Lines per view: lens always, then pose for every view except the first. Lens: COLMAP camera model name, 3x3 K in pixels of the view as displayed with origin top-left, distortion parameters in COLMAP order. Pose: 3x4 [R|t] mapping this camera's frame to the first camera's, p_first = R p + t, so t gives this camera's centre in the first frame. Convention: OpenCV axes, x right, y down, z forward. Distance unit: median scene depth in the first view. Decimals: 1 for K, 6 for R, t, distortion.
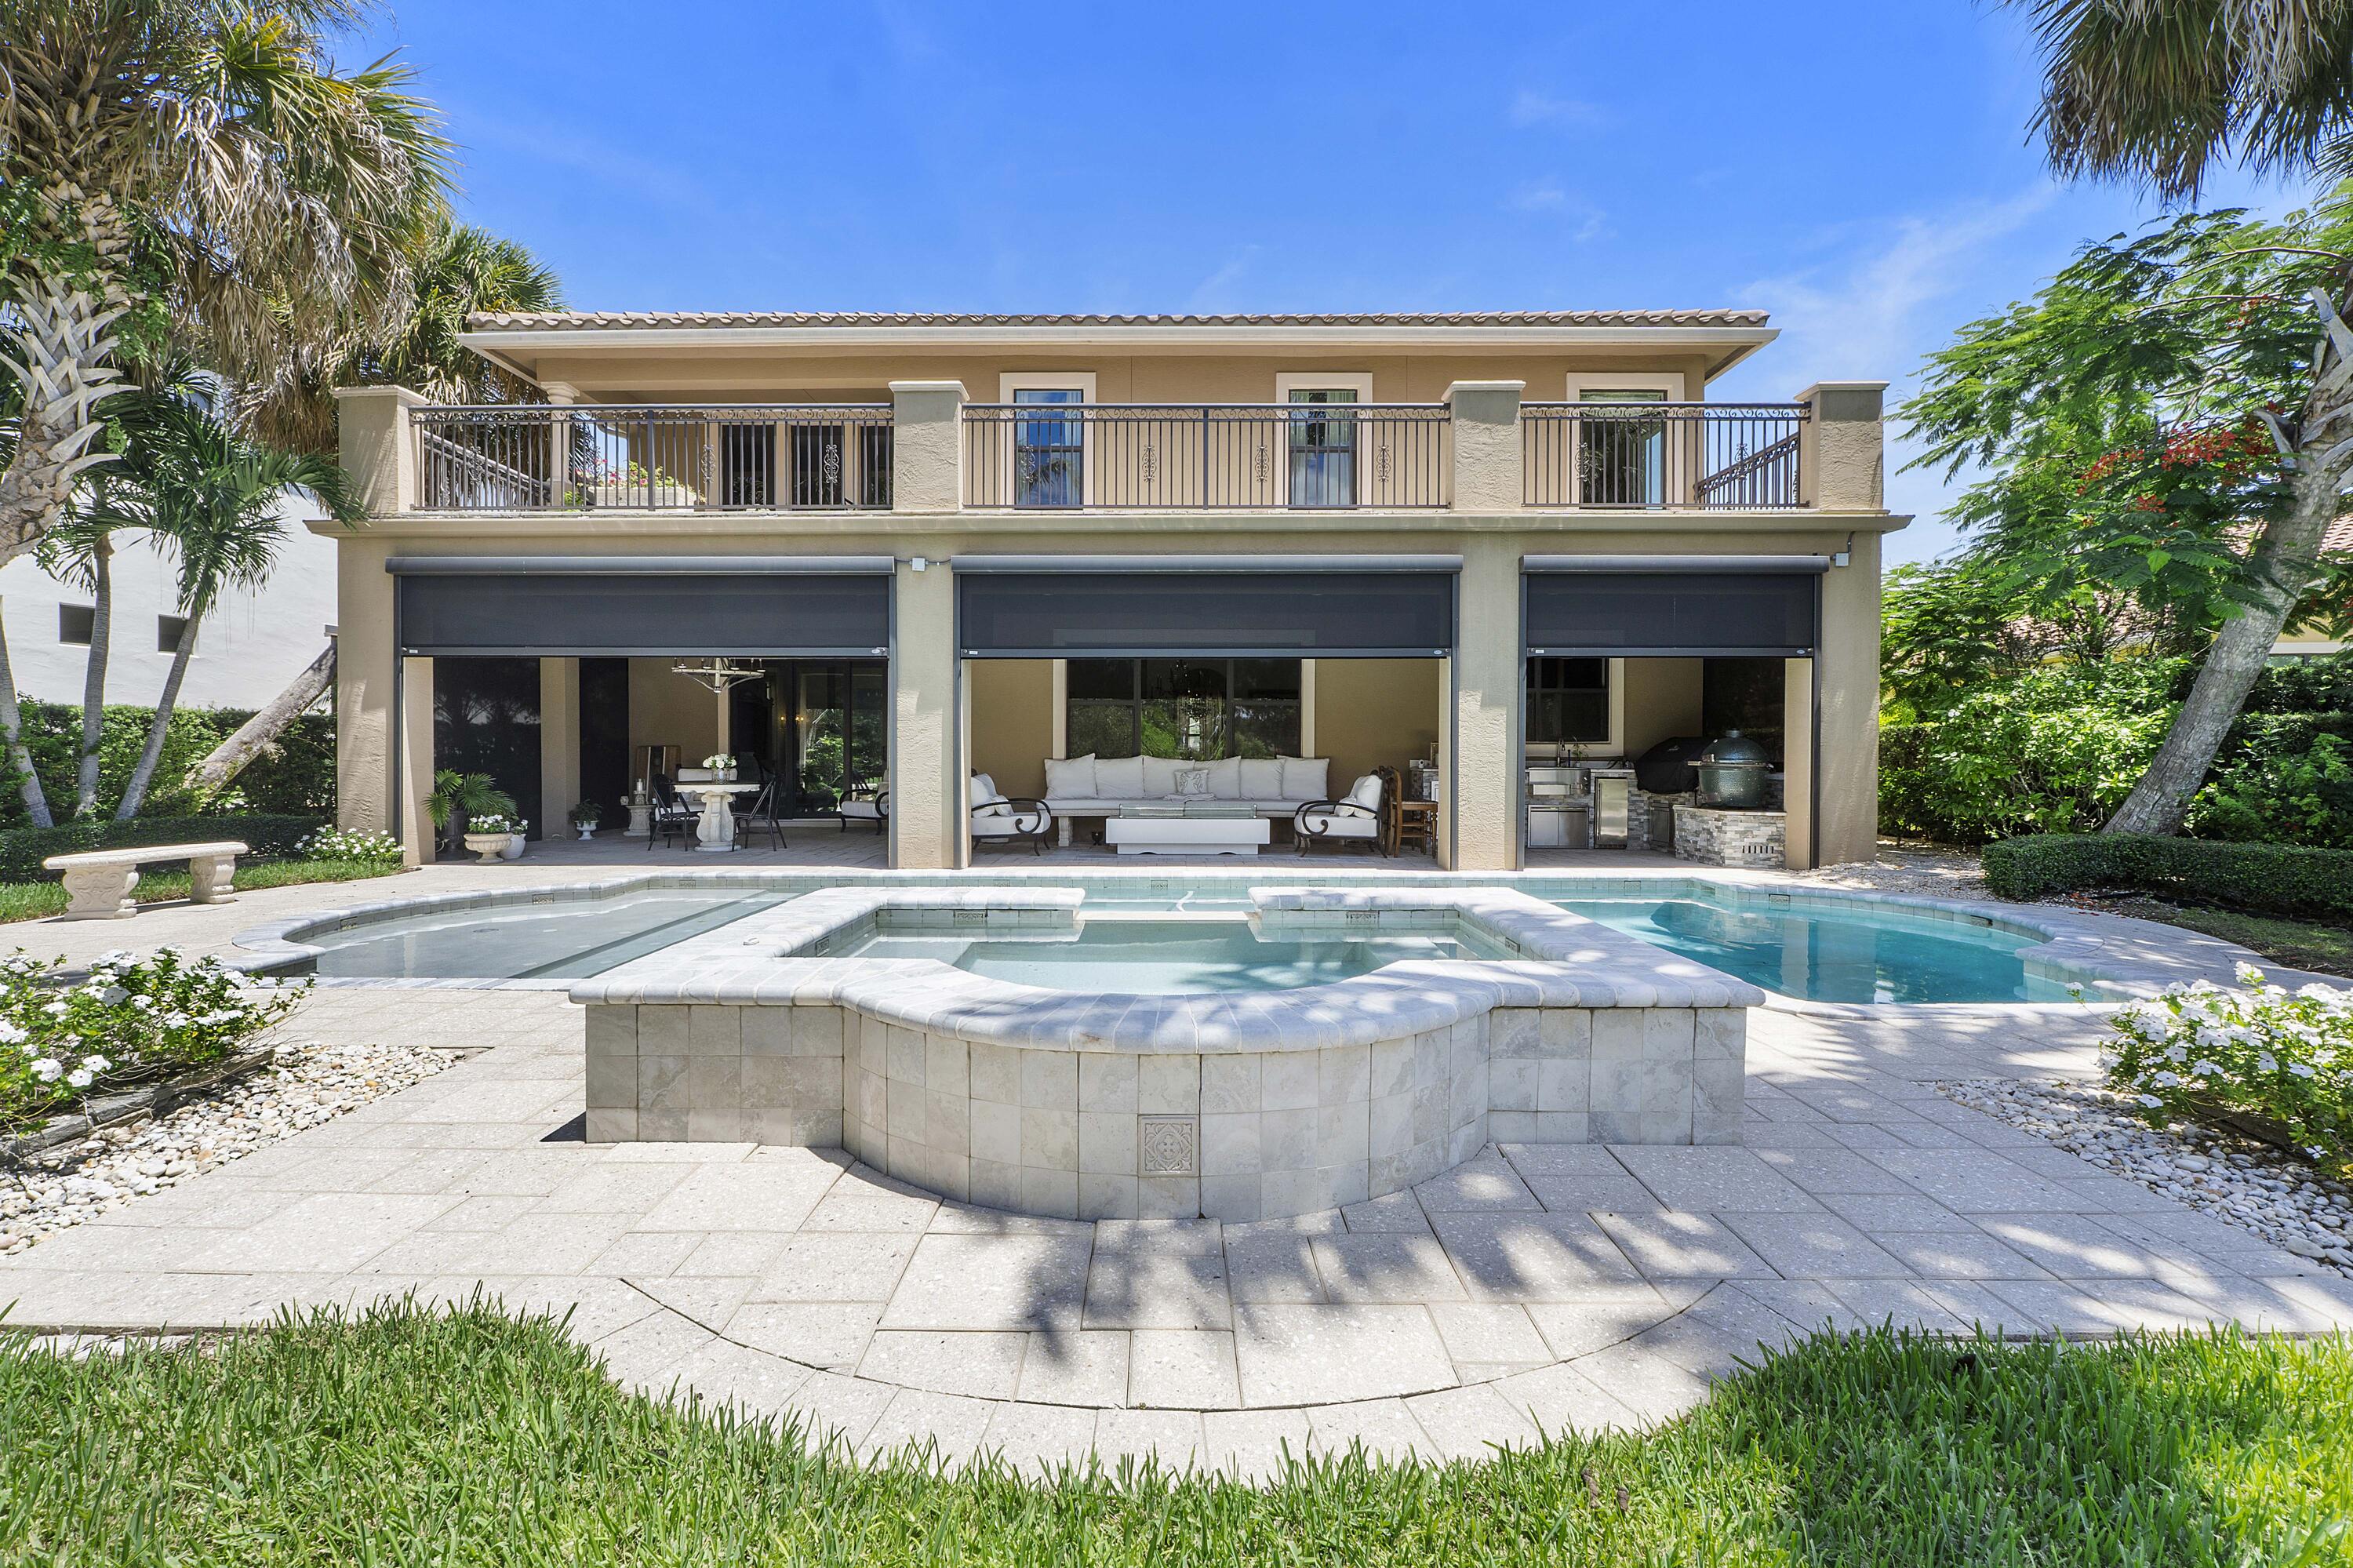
lens RADIAL K [[1048.7, 0, 1146.1], [0, 1048.7, 754.0], [0, 0, 1]] dist [-0.000029, 0.000145]
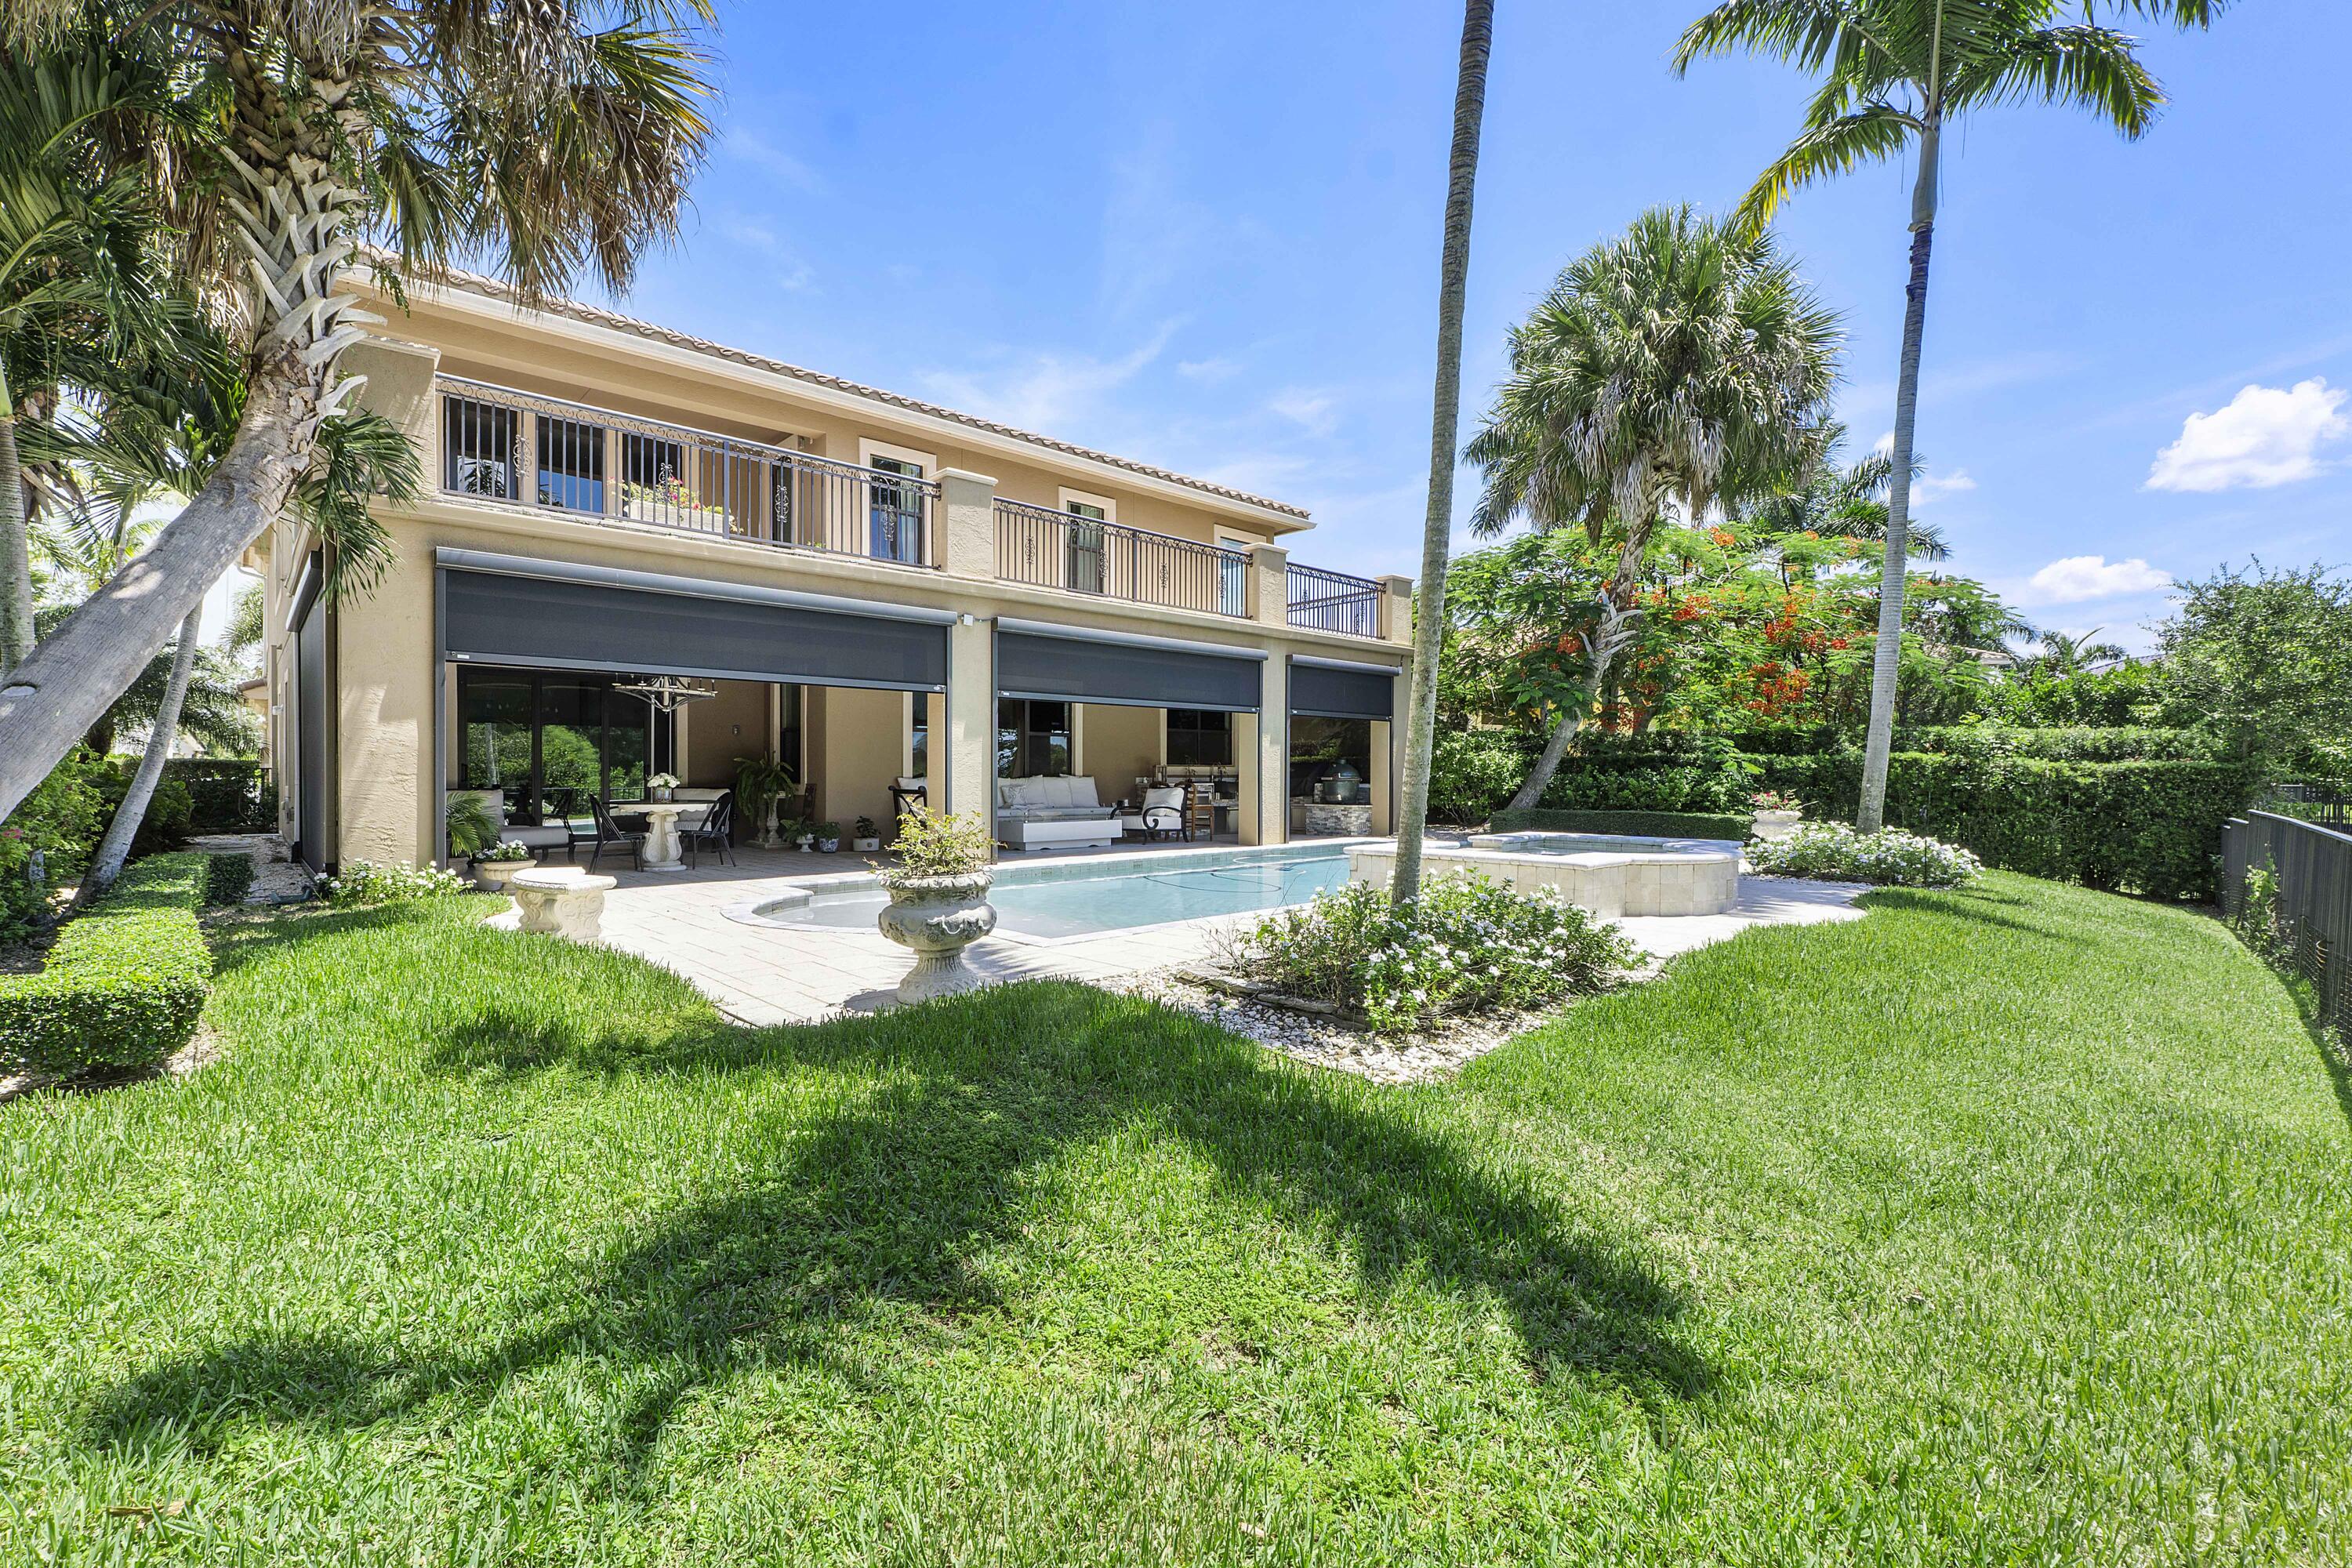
lens RADIAL K [[993.3, 0, 1141.0], [0, 993.3, 783.4], [0, 0, 1]] dist [0.001418, -0.004072]
pose [[0.737905, -0.006606, 0.674872, -0.754893], [0.000155, 0.999954, 0.009619, 0.000773], [-0.674904, -0.006993, 0.737872, -0.001859]]
